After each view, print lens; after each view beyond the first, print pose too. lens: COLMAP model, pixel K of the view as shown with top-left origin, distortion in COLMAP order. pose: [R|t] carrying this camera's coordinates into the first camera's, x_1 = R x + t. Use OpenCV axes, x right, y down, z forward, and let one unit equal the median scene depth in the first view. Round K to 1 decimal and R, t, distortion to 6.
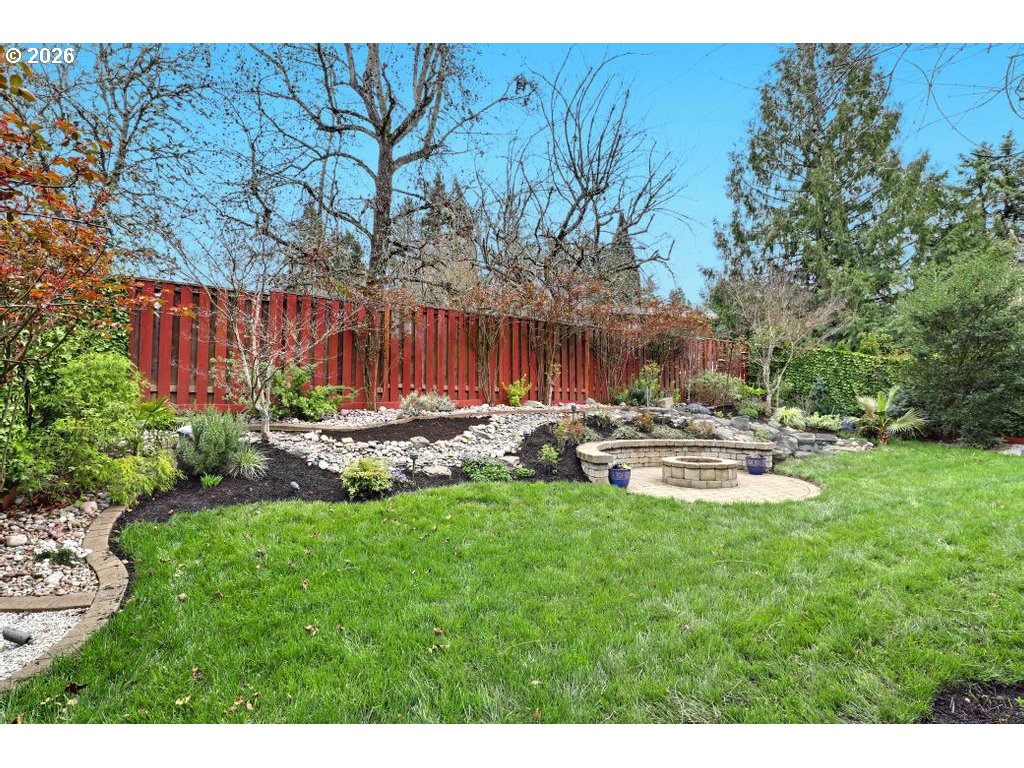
lens RADIAL K [[471.5, 0, 518.3], [0, 471.5, 387.2], [0, 0, 1]] dist [-0.023518, 0.002805]
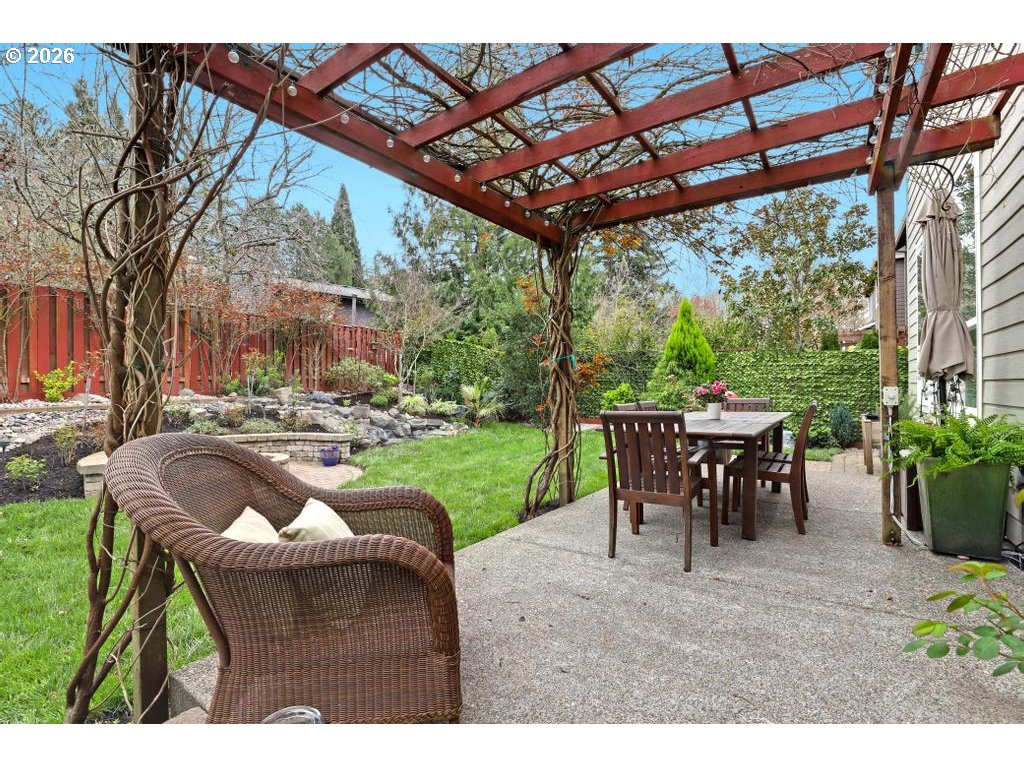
lens RADIAL K [[471.5, 0, 515.3], [0, 471.5, 386.5], [0, 0, 1]] dist [-0.023518, 0.002805]
pose [[0.862480, -0.007134, 0.506041, 0.280848], [-0.015289, 0.999077, 0.040143, -0.029432], [-0.505860, -0.042359, 0.861575, -0.070165]]
